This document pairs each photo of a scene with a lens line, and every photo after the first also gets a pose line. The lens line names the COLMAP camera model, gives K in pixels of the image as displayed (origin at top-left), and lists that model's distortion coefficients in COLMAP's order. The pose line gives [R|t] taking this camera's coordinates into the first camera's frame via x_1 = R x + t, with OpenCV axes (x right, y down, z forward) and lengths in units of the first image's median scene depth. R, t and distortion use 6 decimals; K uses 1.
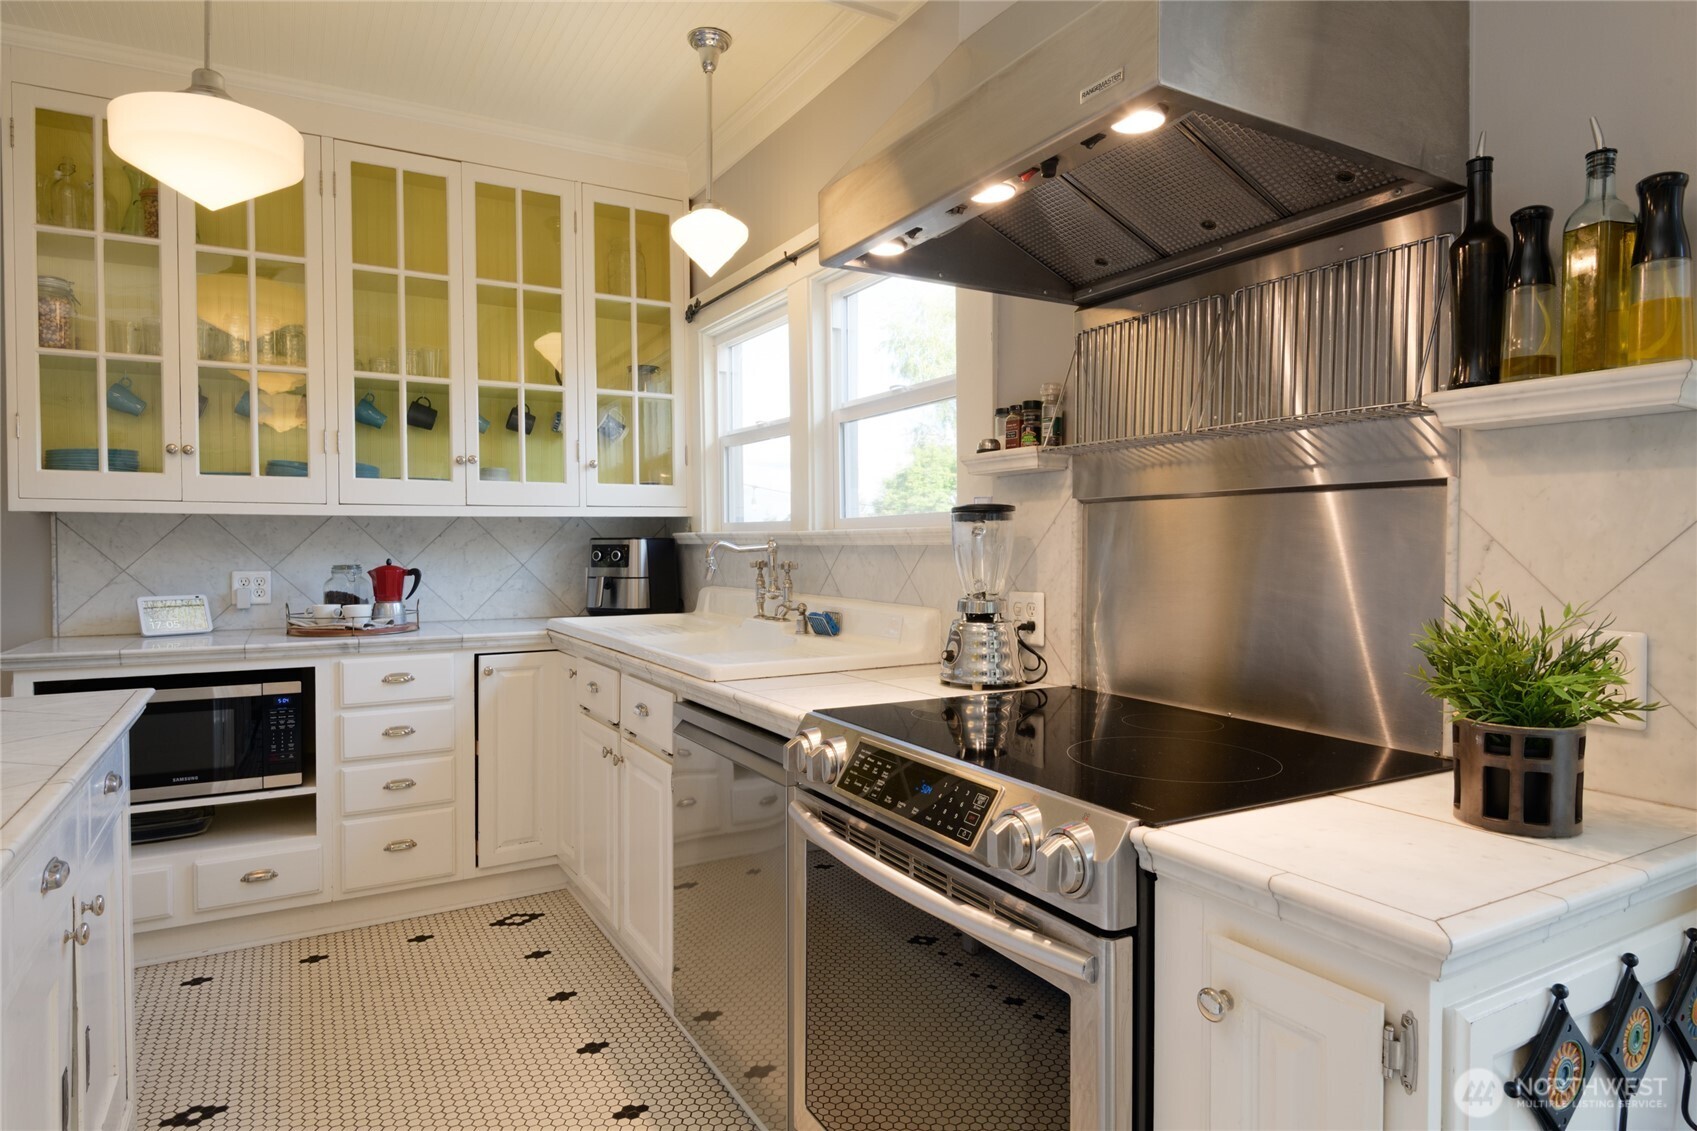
lens RADIAL K [[974.1, 0, 848.5], [0, 974.1, 565.5], [0, 0, 1]] dist [-0.001654, -0.000321]
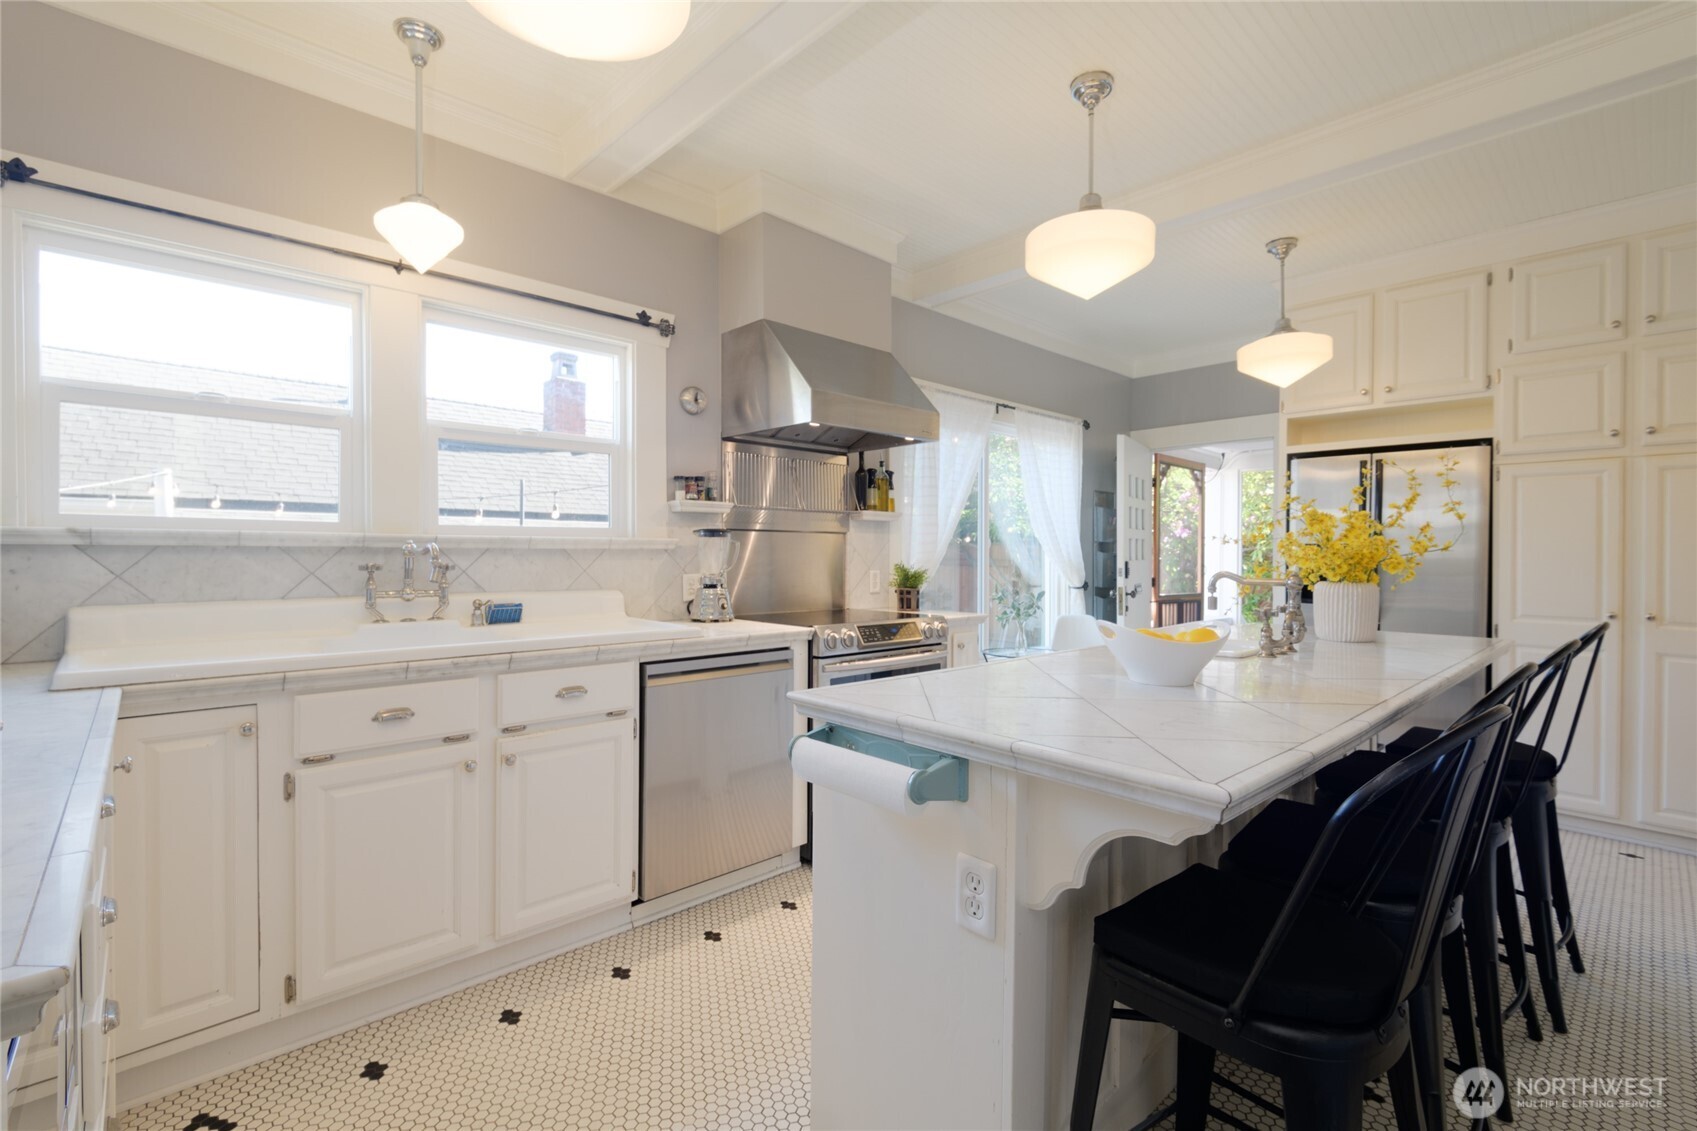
lens RADIAL K [[764.6, 0, 848.5], [0, 764.6, 565.5], [0, 0, 1]] dist [0.038256, -0.021412]
pose [[-0.232884, -0.006444, 0.972483, -1.214867], [0.027592, 0.999532, 0.013231, -0.000481], [-0.972113, 0.029914, -0.232598, 0.924292]]
